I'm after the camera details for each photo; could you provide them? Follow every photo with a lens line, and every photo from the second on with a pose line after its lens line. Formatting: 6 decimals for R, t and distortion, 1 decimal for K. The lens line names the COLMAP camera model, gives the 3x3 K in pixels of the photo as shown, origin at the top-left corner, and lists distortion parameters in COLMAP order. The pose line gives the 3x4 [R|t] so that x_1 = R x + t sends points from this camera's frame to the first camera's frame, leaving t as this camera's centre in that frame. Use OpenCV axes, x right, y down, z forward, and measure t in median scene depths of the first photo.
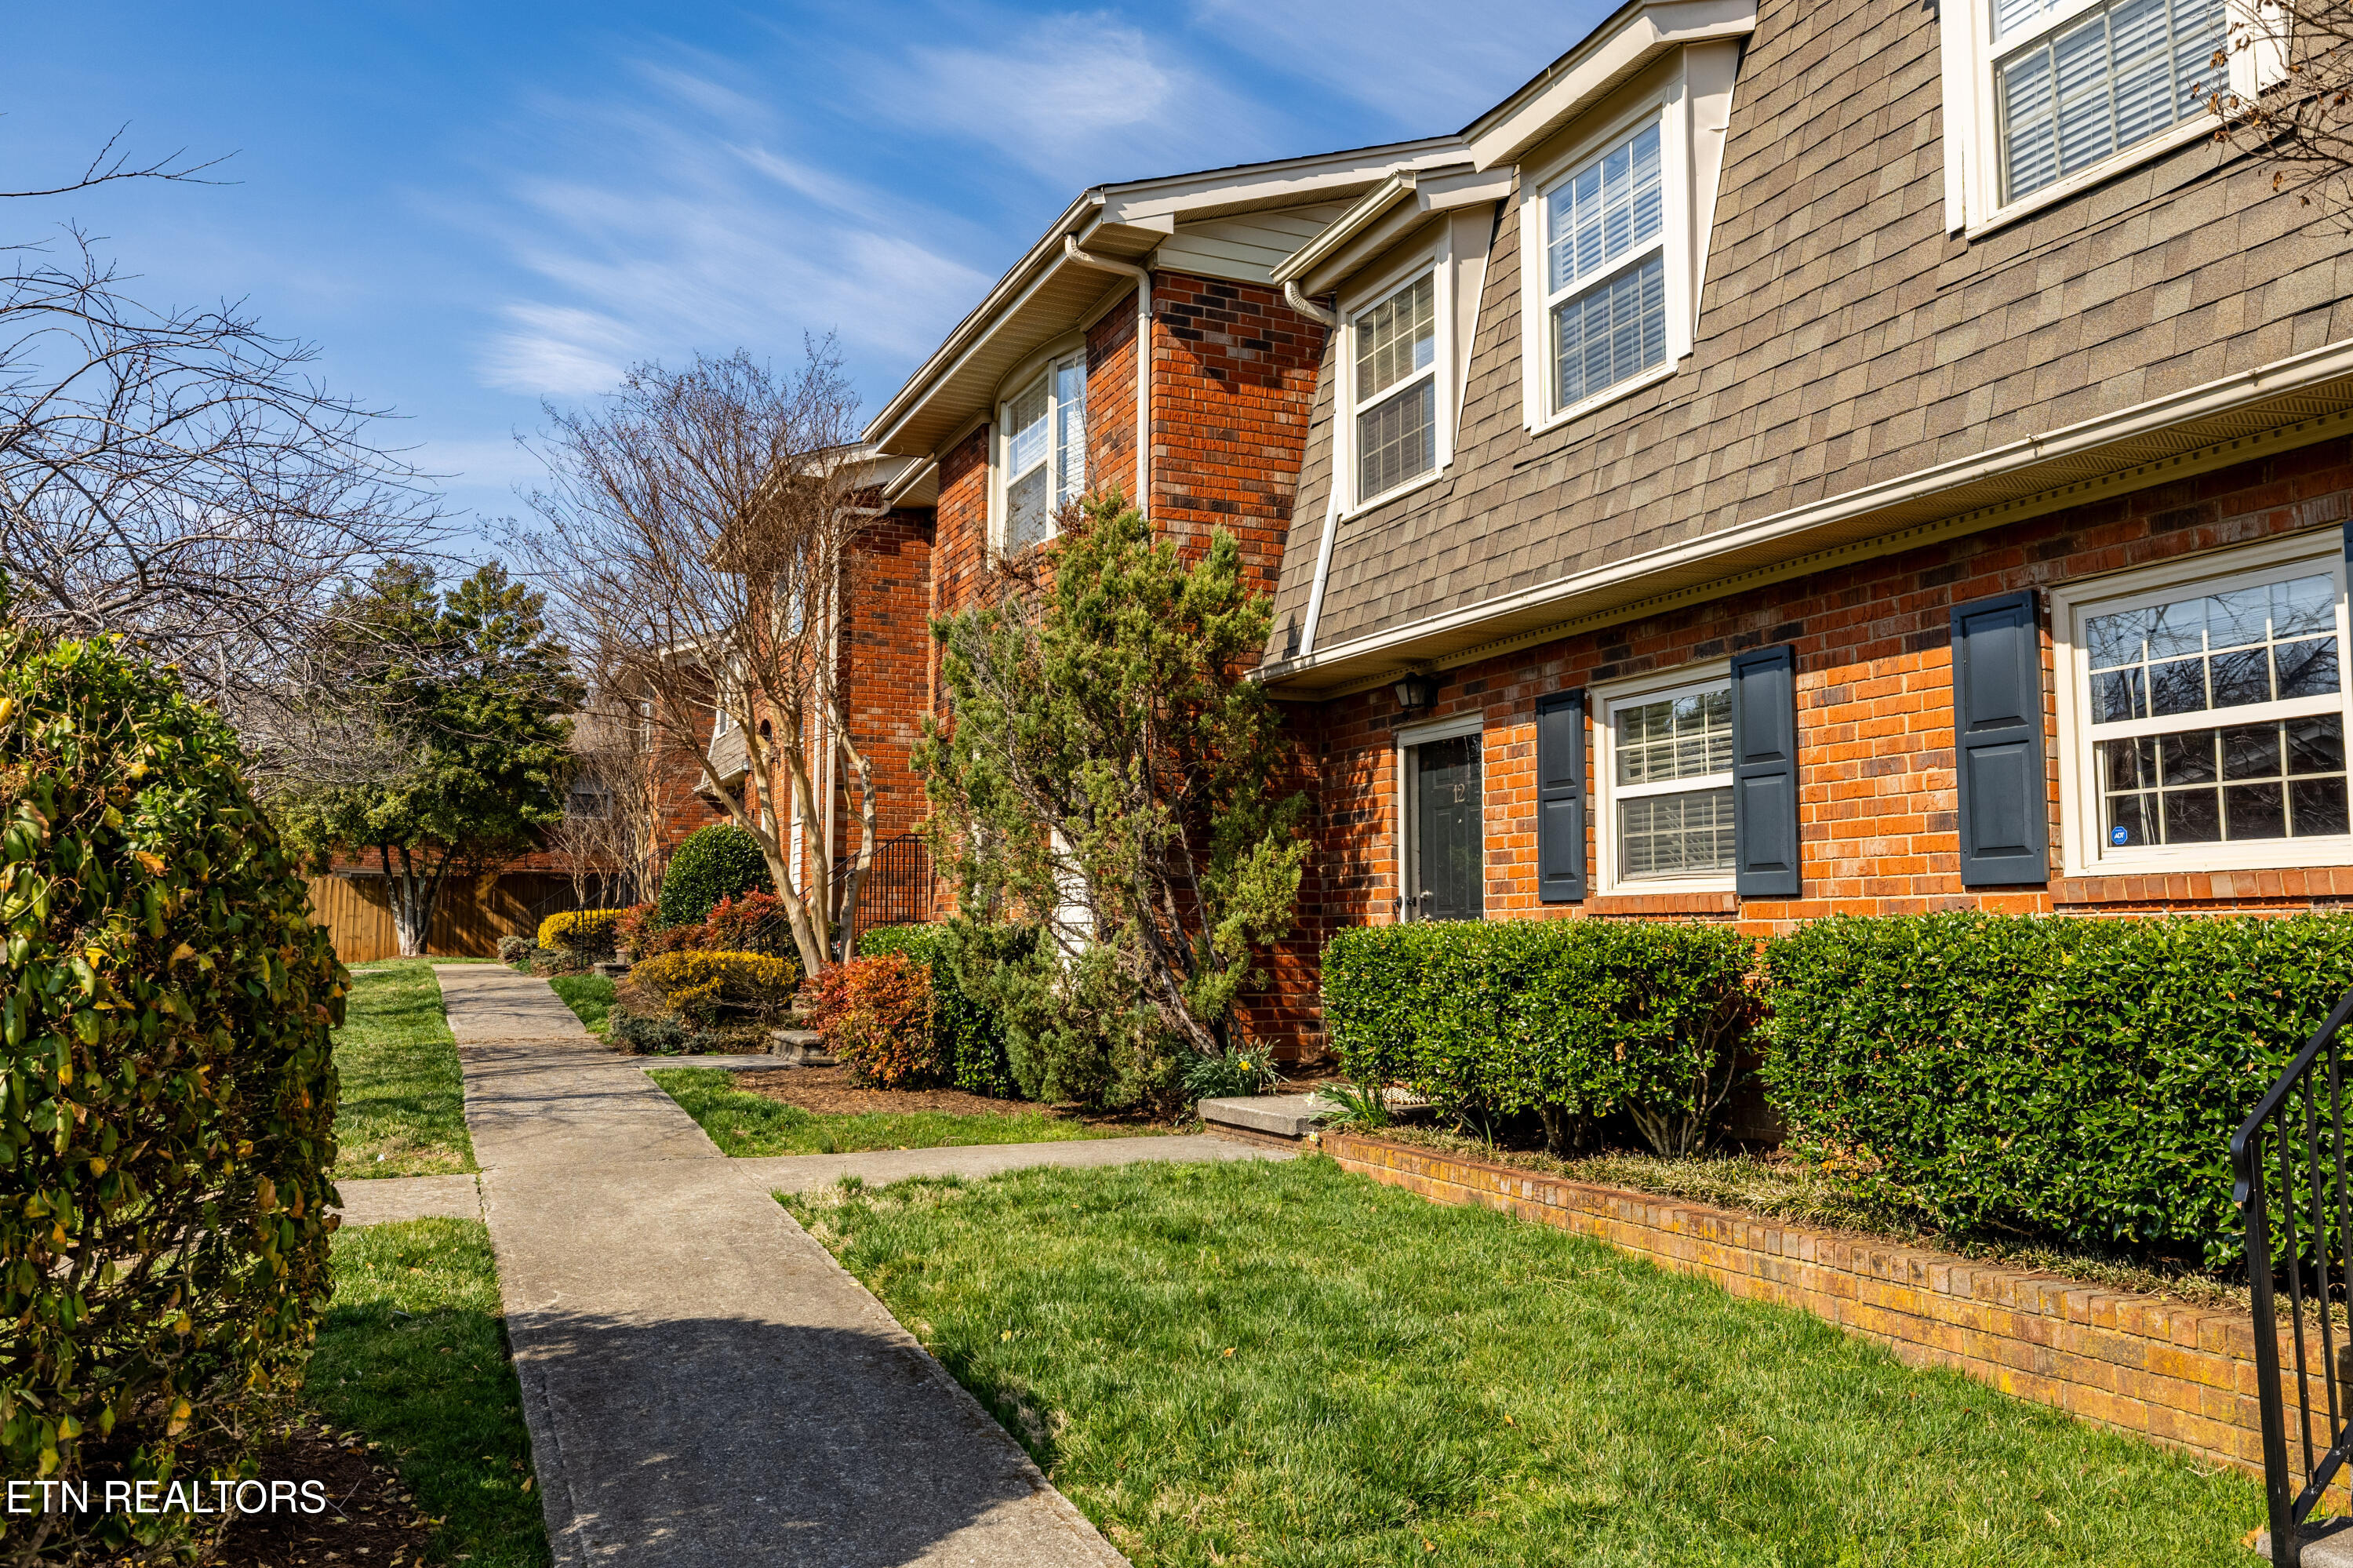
lens RADIAL K [[1777.1, 0, 1166.0], [0, 1777.1, 778.6], [0, 0, 1]] dist [0.005828, -0.000157]
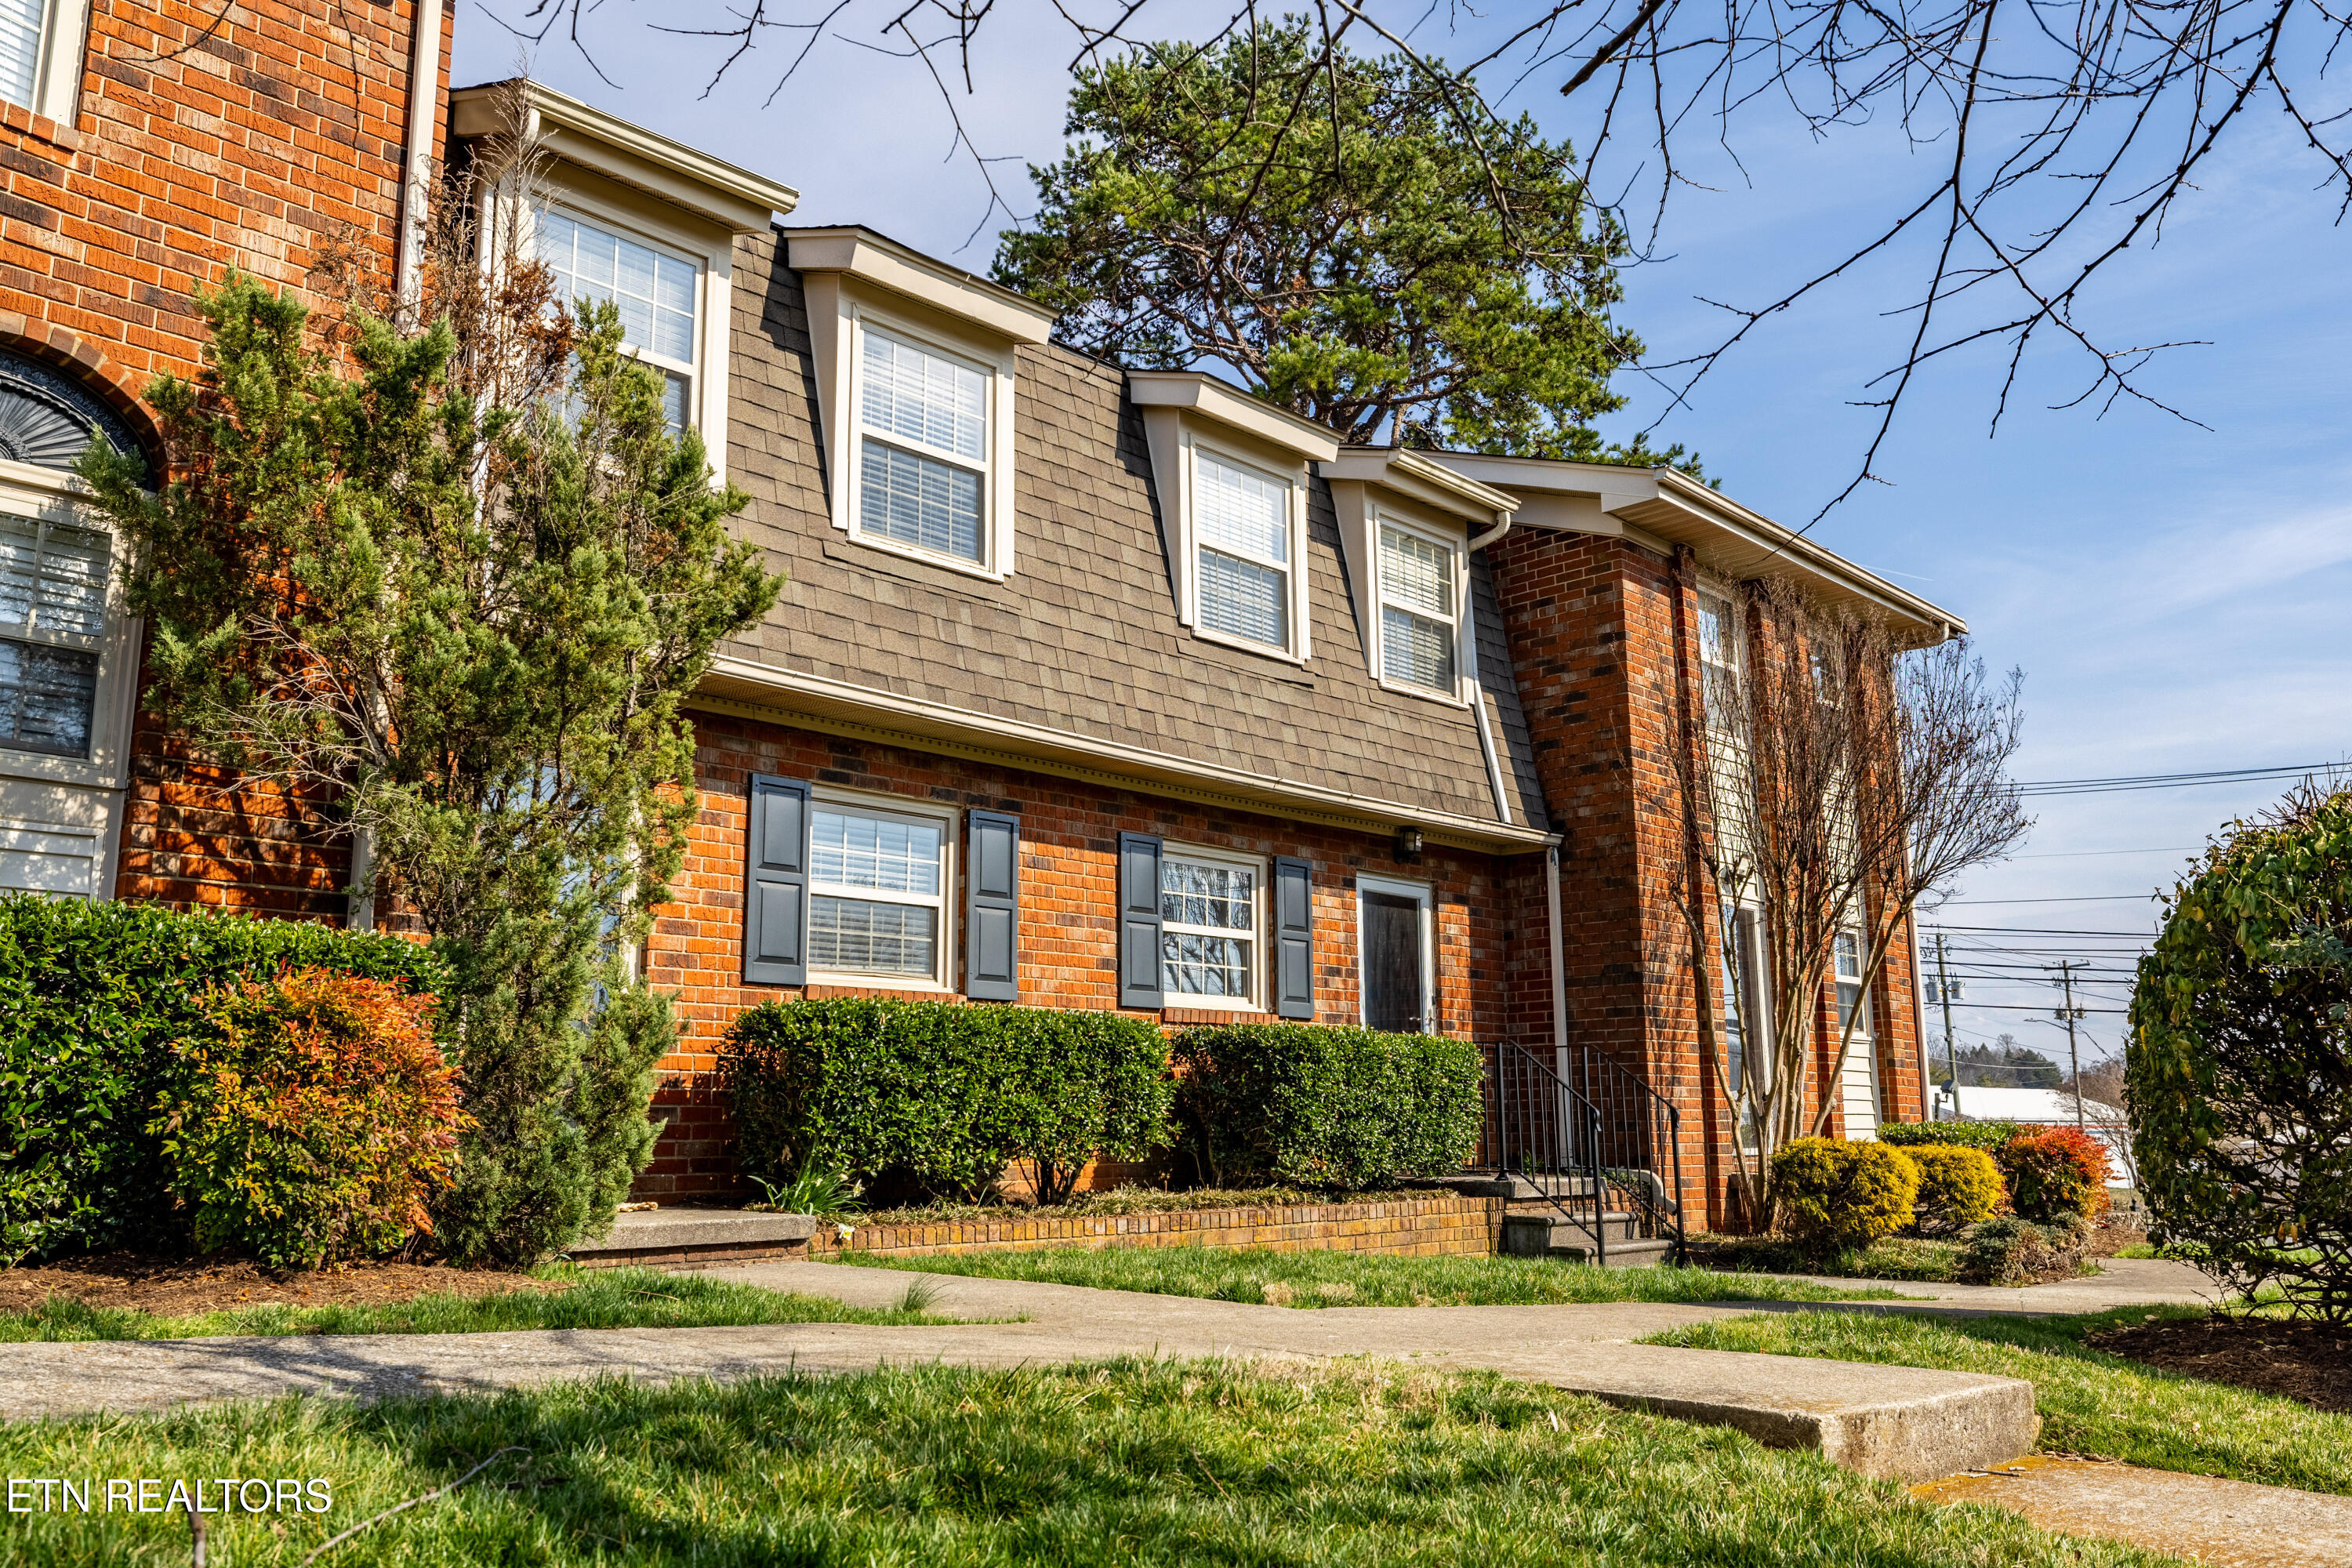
lens RADIAL K [[1884.9, 0, 1176.0], [0, 1884.9, 784.0], [0, 0, 1]] dist [0.001580, -0.003749]
pose [[-0.405691, 0.167479, 0.898535, -0.855943], [-0.080200, 0.972754, -0.217524, 0.175255], [-0.910485, -0.160310, -0.381206, 1.240340]]
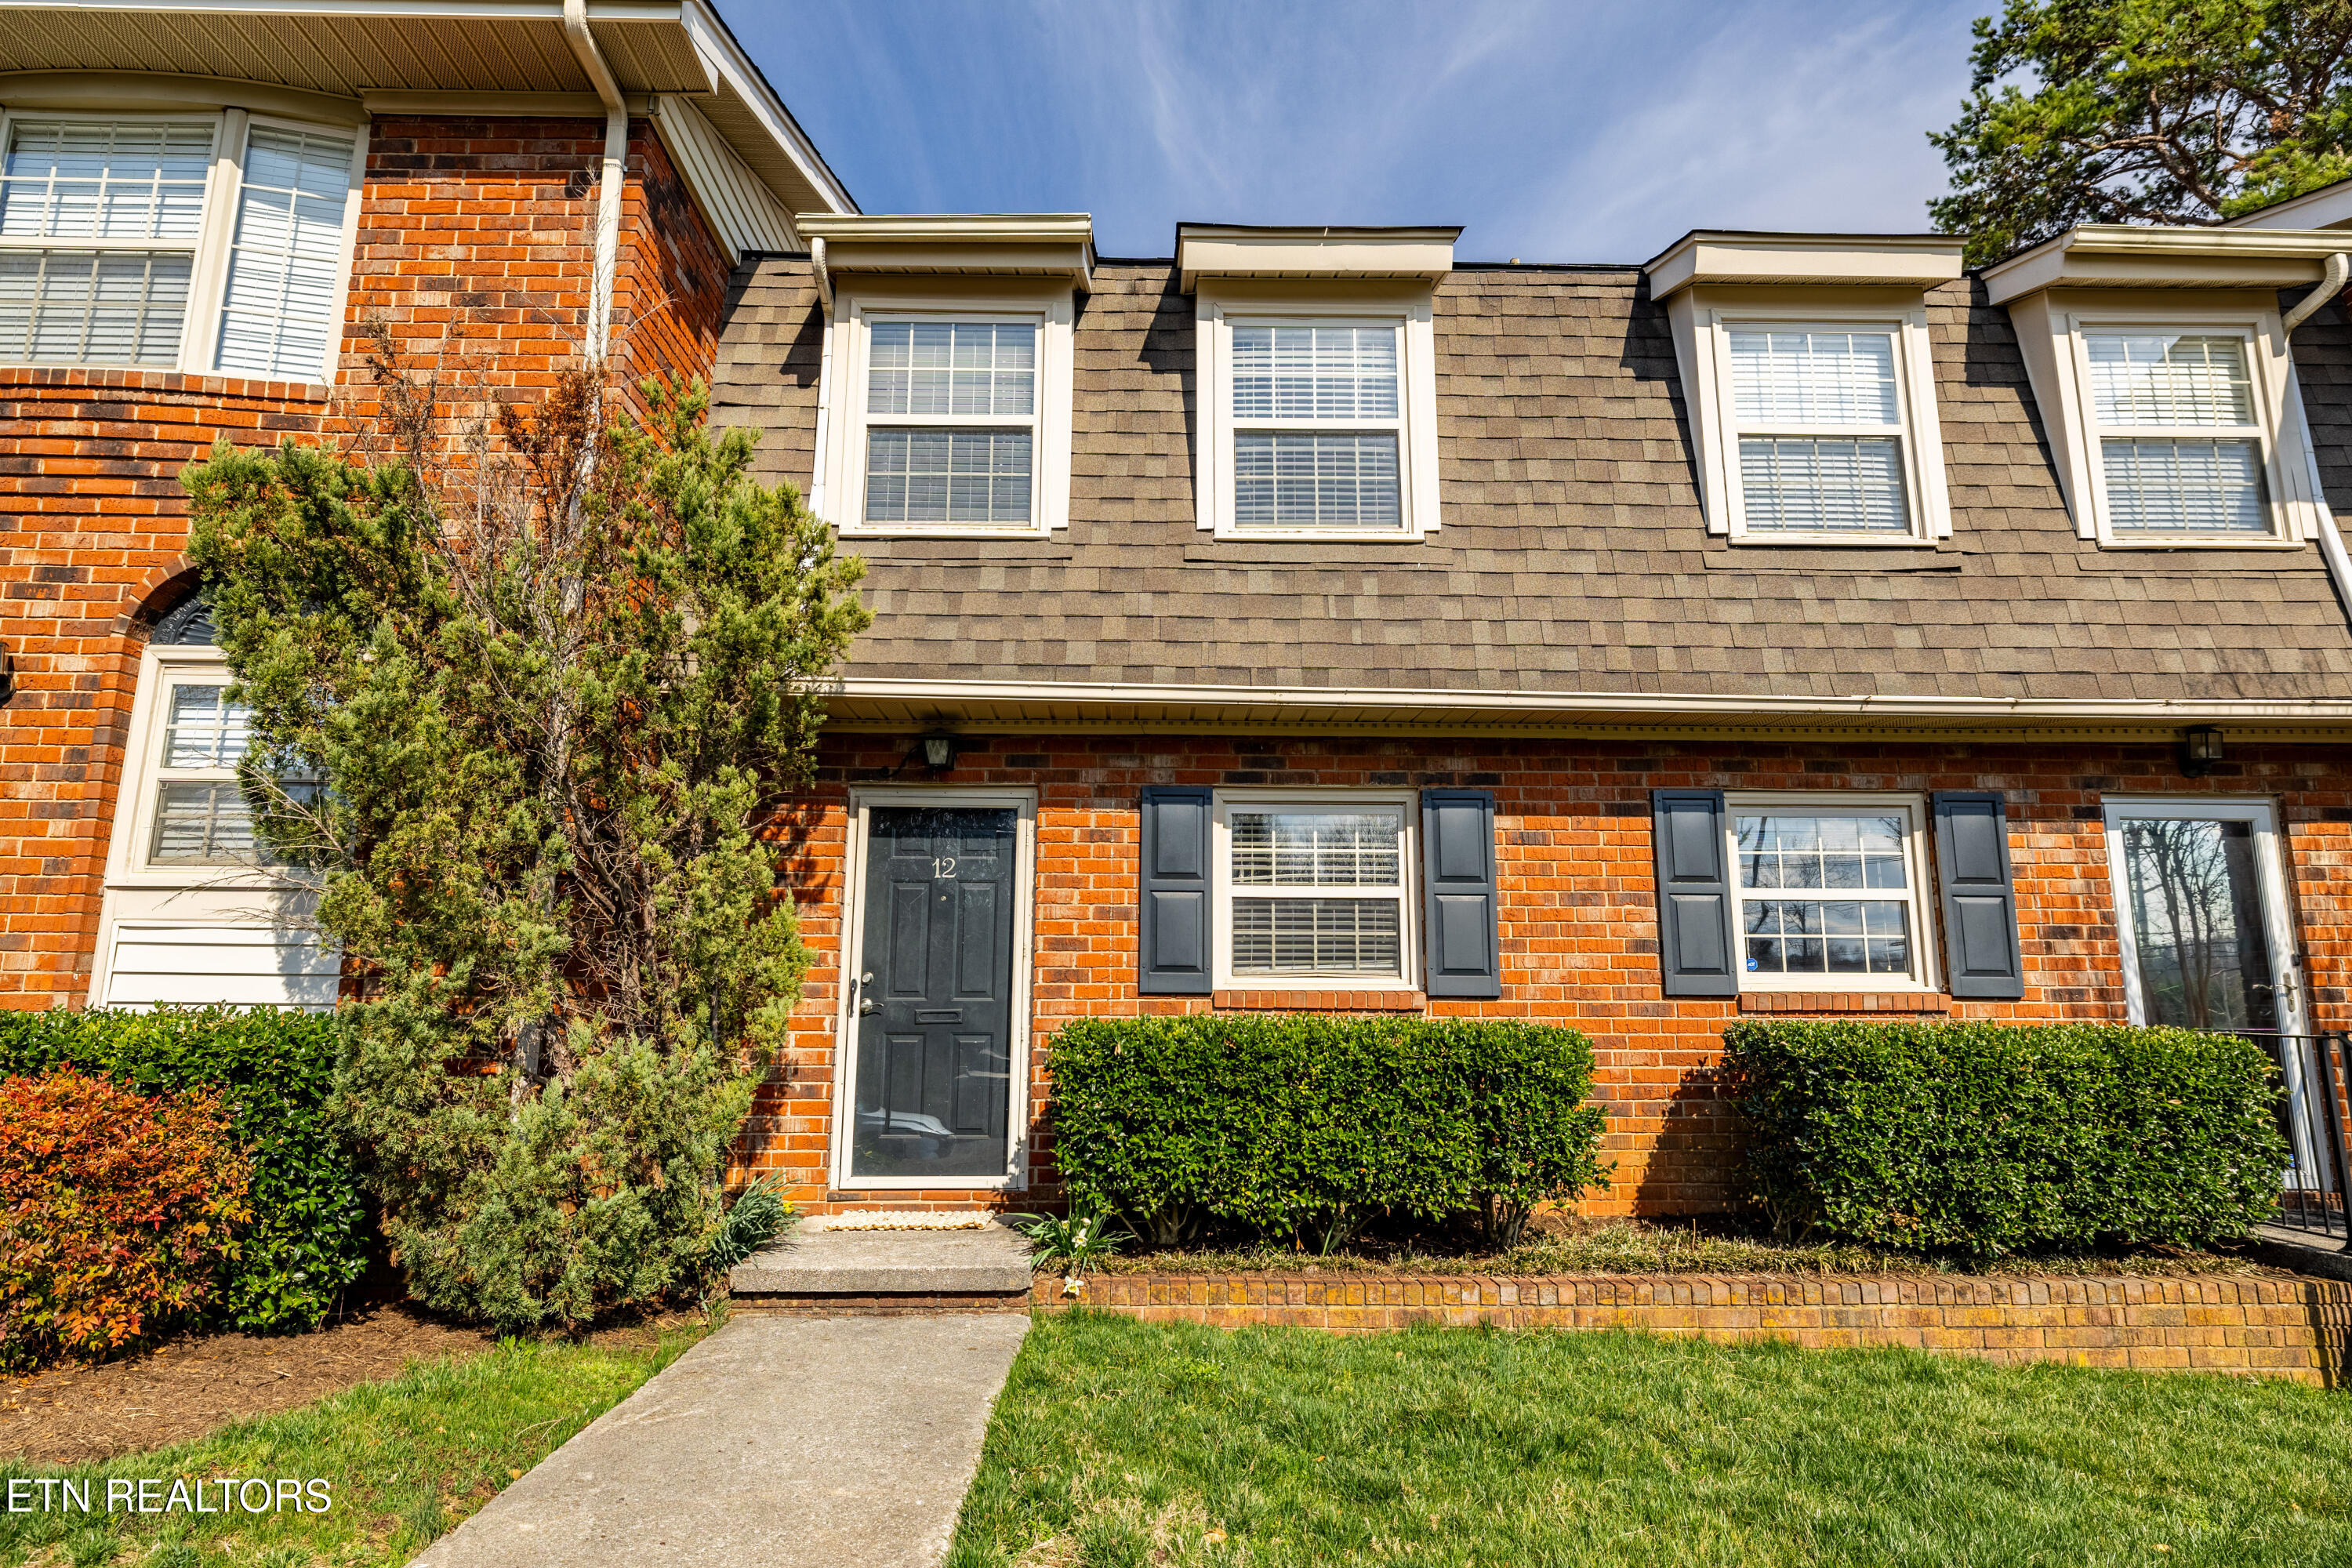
lens RADIAL K [[1284.6, 0, 1178.5], [0, 1284.6, 778.7], [0, 0, 1]] dist [-0.000097, -0.000542]
pose [[0.376901, 0.163592, 0.911692, -0.465267], [-0.090026, 0.986089, -0.139724, 0.051757], [-0.921868, -0.029414, 0.386386, 0.736638]]
